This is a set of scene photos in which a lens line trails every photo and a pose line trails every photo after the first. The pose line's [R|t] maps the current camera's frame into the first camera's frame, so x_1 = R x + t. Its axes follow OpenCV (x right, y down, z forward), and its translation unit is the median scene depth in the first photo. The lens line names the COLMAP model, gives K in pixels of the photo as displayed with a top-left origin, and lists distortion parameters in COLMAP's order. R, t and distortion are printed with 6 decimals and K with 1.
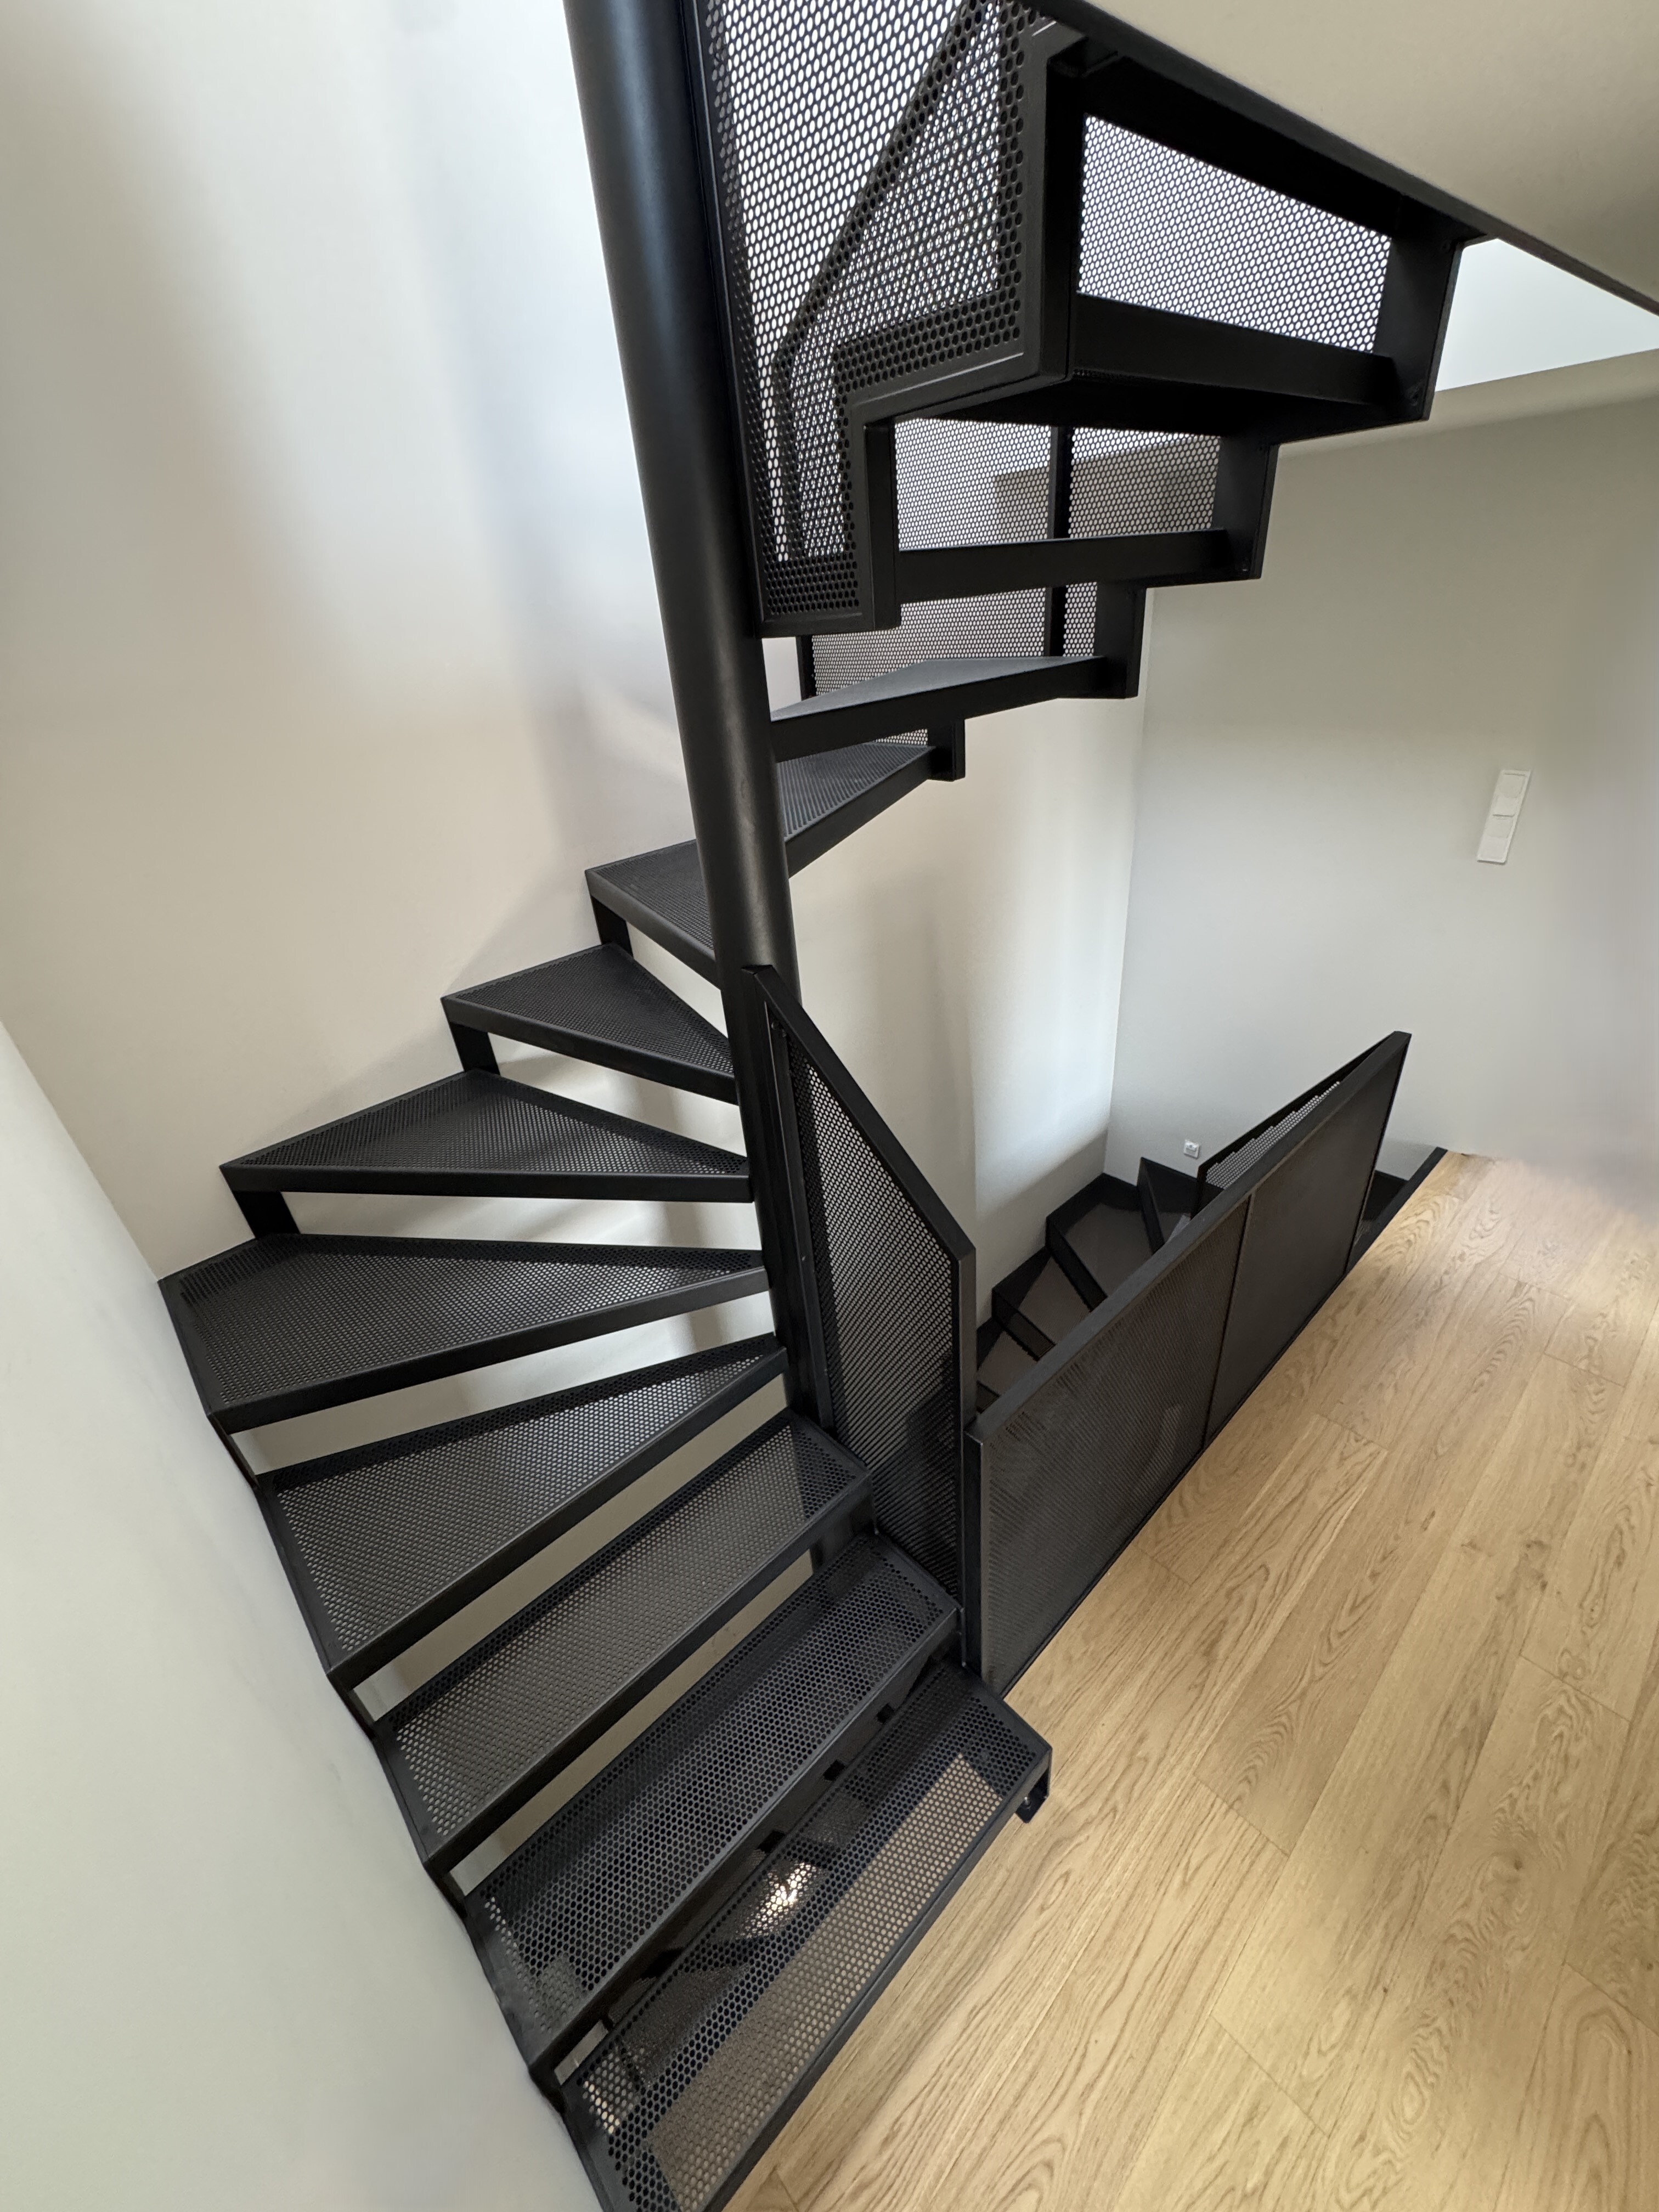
lens RADIAL K [[888.9, 0, 832.4], [0, 888.9, 1105.9], [0, 0, 1]] dist [-0.001984, -0.000105]
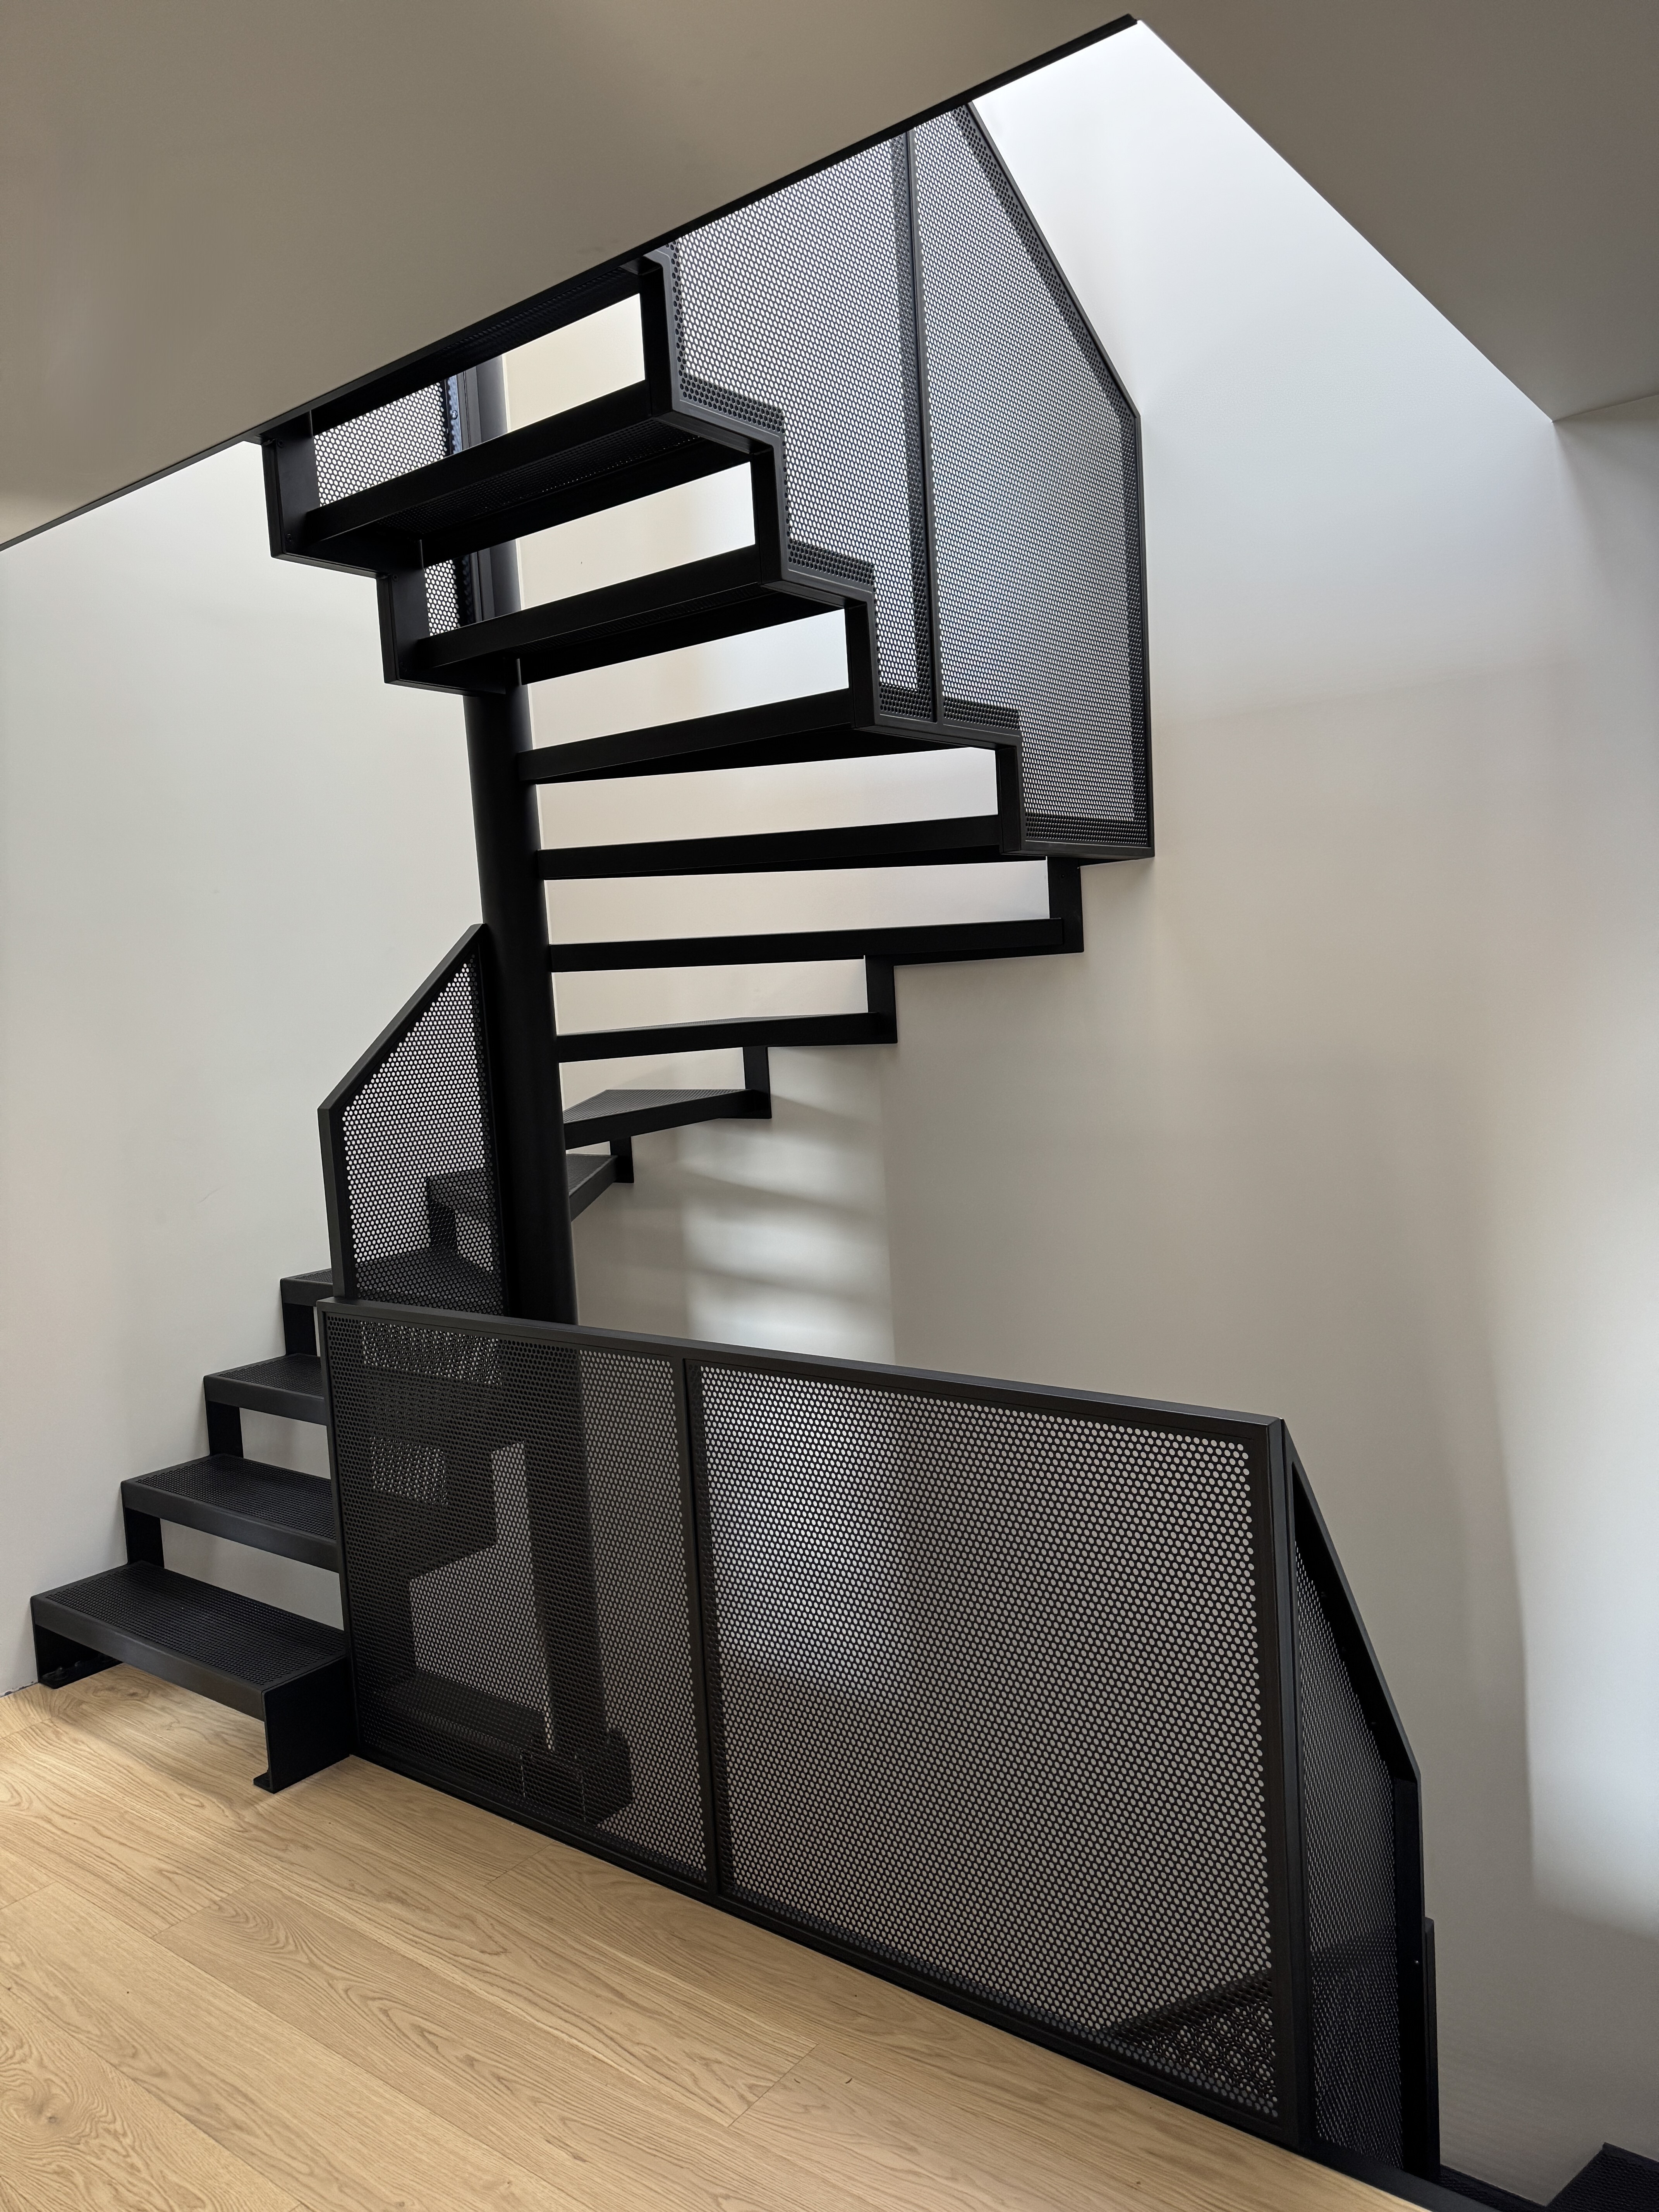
lens RADIAL K [[1560.4, 0, 831.0], [0, 1560.4, 1106.1], [0, 0, 1]] dist [-0.001987, -0.002459]
pose [[0.169305, 0.156372, -0.973079, 1.633897], [-0.451779, 0.889803, 0.064385, -0.215448], [0.875917, 0.428717, 0.221294, 0.749195]]
